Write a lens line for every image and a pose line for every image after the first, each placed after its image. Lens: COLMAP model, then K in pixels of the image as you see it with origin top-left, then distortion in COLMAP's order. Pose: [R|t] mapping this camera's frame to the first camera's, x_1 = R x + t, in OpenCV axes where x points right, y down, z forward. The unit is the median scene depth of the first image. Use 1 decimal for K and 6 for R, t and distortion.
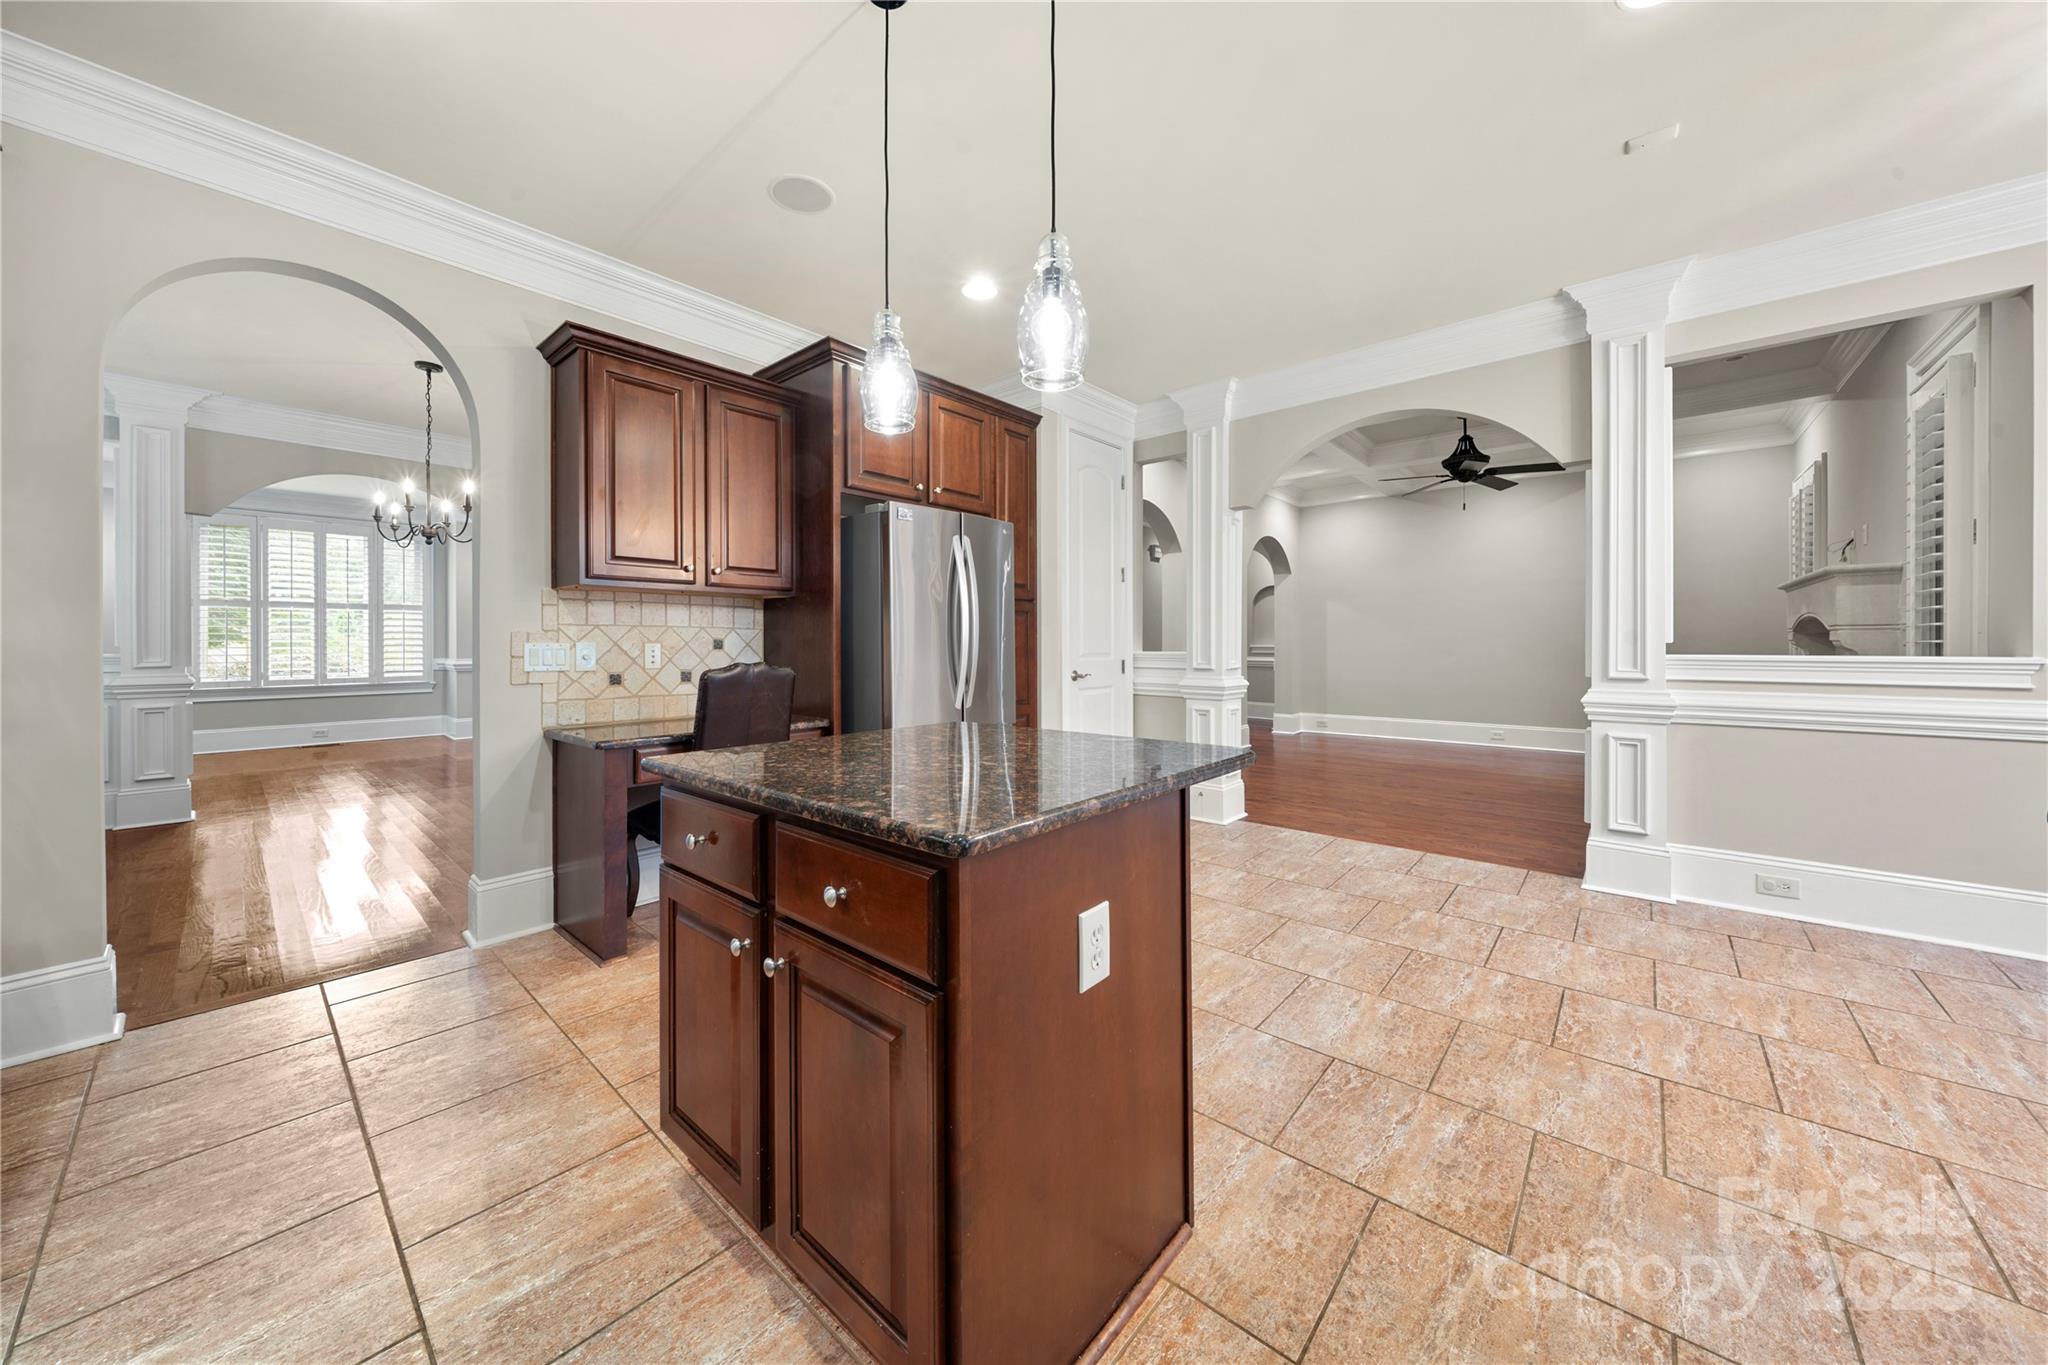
lens RADIAL K [[707.6, 0, 1023.0], [0, 707.6, 657.3], [0, 0, 1]] dist [-0.006822, 0.000308]
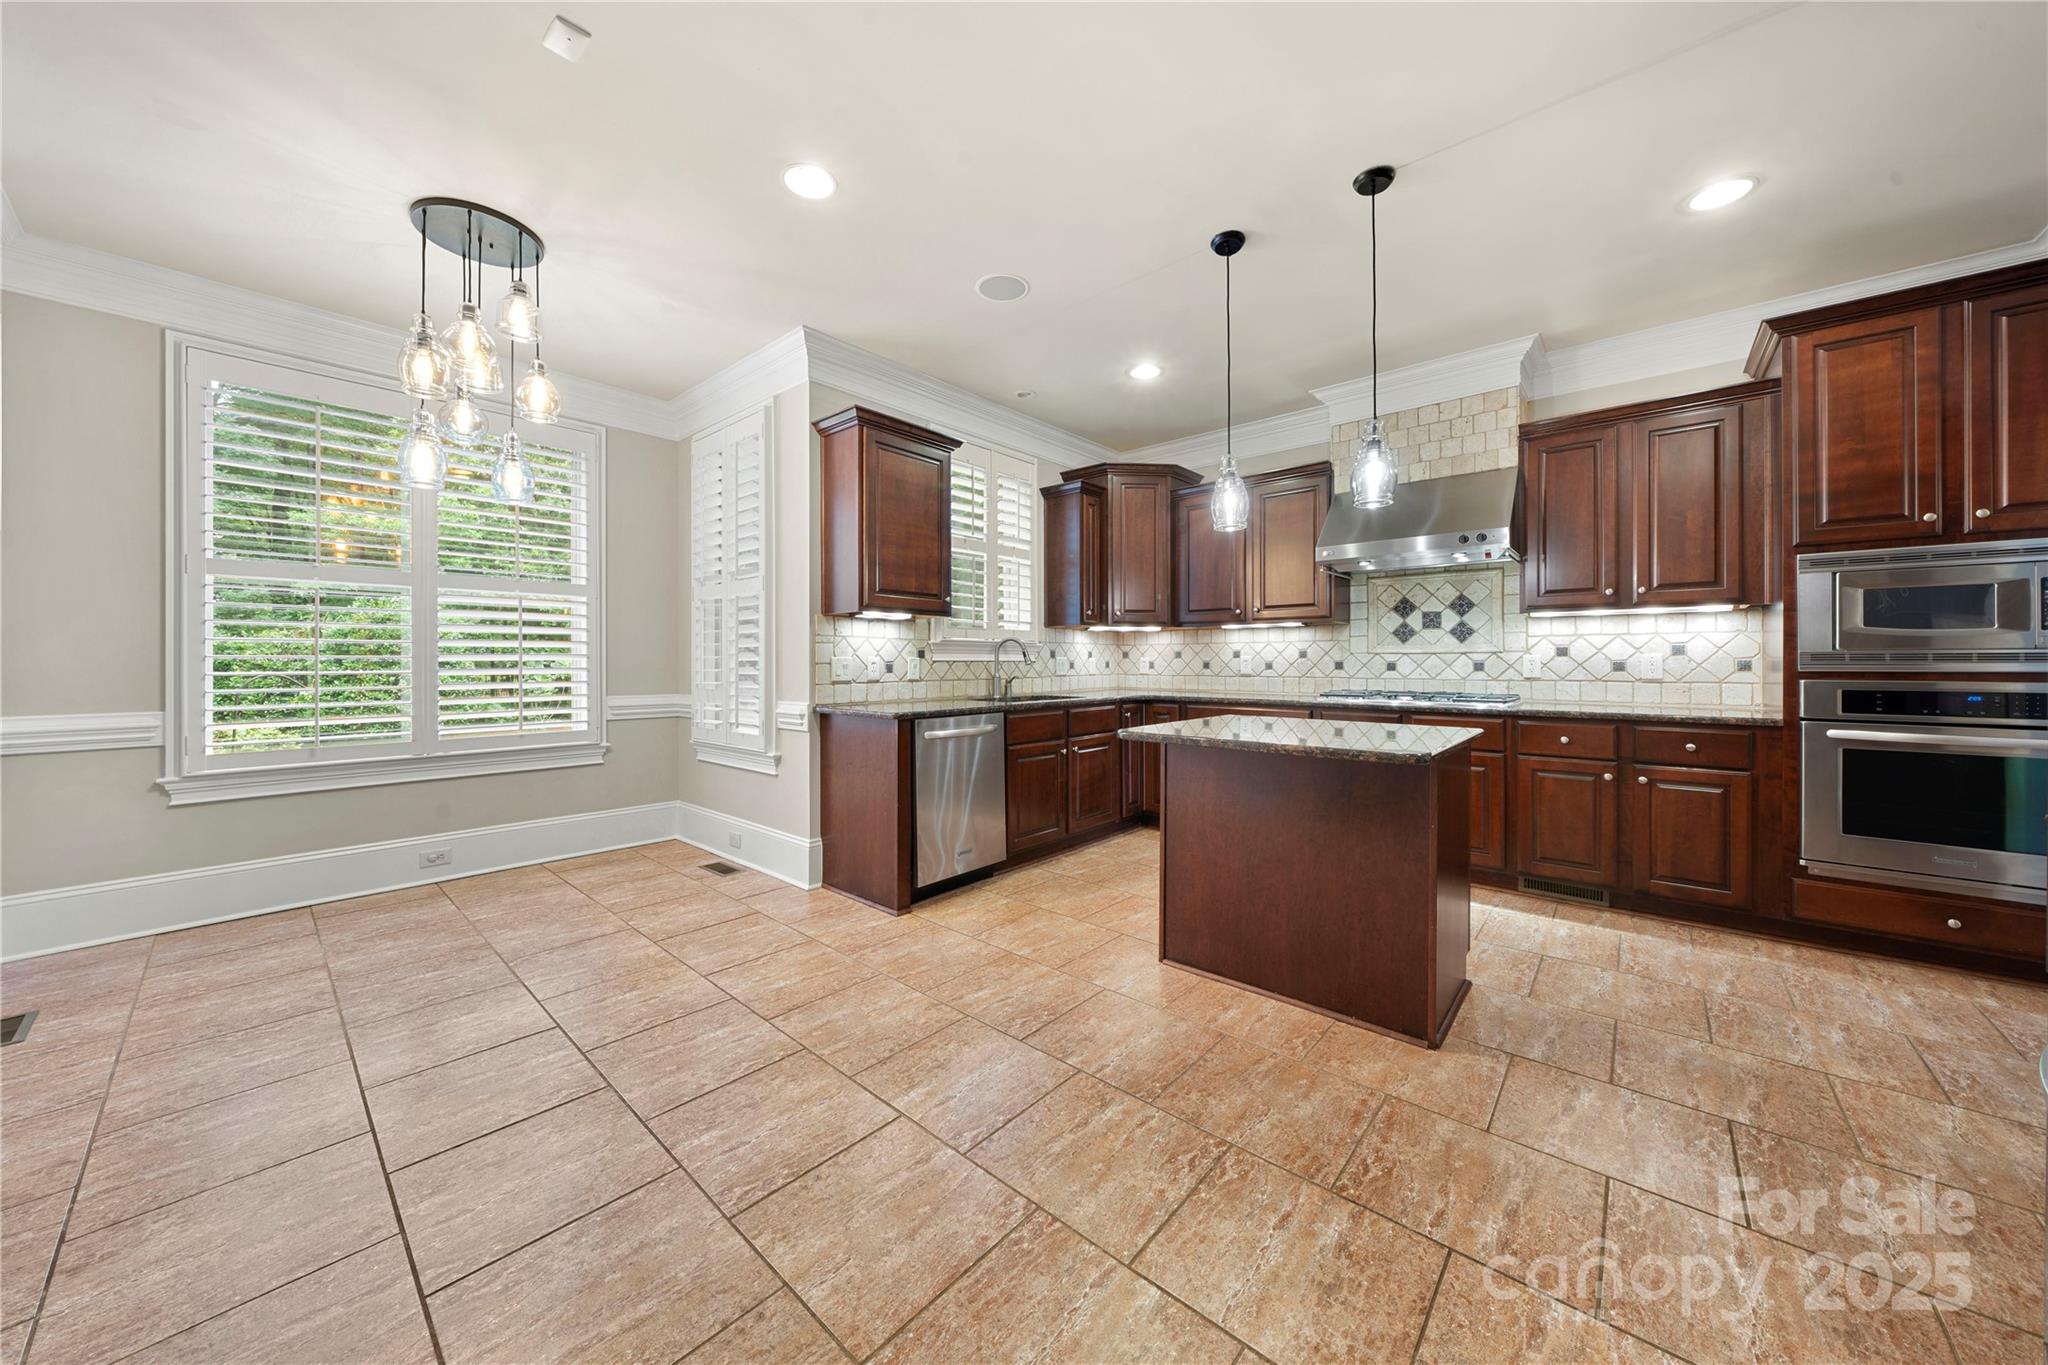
lens RADIAL K [[707.6, 0, 1023.0], [0, 707.6, 657.3], [0, 0, 1]] dist [-0.006822, 0.000308]
pose [[-0.999981, 0.003073, 0.005407, 0.278151], [0.003152, 0.999887, 0.014672, -0.029100], [-0.005362, 0.014688, -0.999878, 1.352793]]
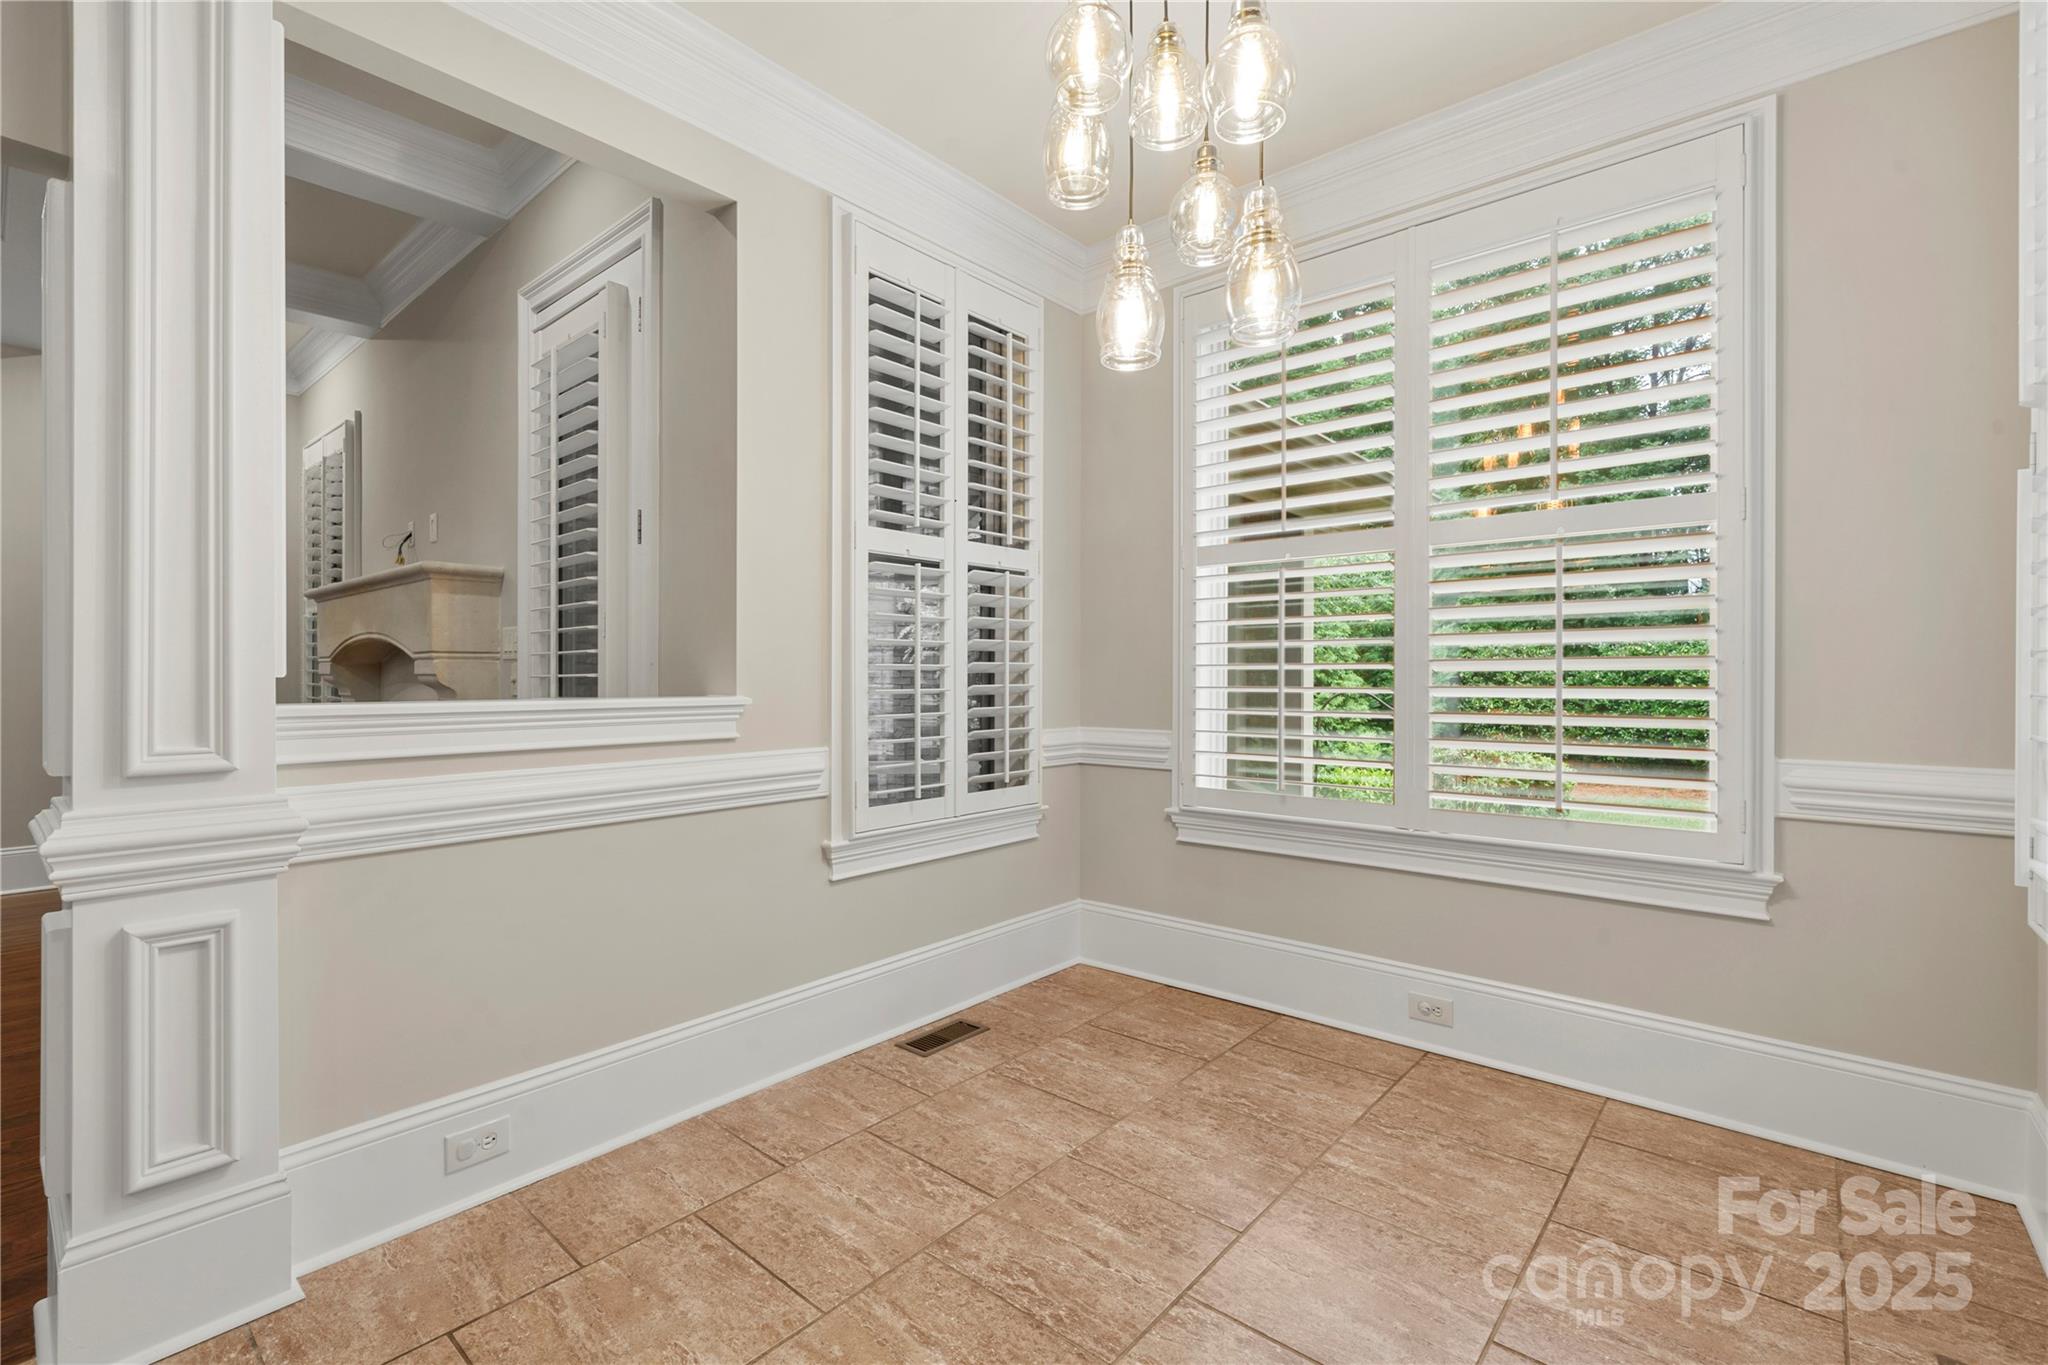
lens RADIAL K [[899.8, 0, 1022.9], [0, 899.8, 668.5], [0, 0, 1]] dist [-0.001556, -0.000411]
pose [[-0.005334, 0.011215, 0.999923, 0.388037], [0.020799, 0.999722, -0.011102, -0.010714], [-0.999769, 0.020738, -0.005566, 0.570515]]
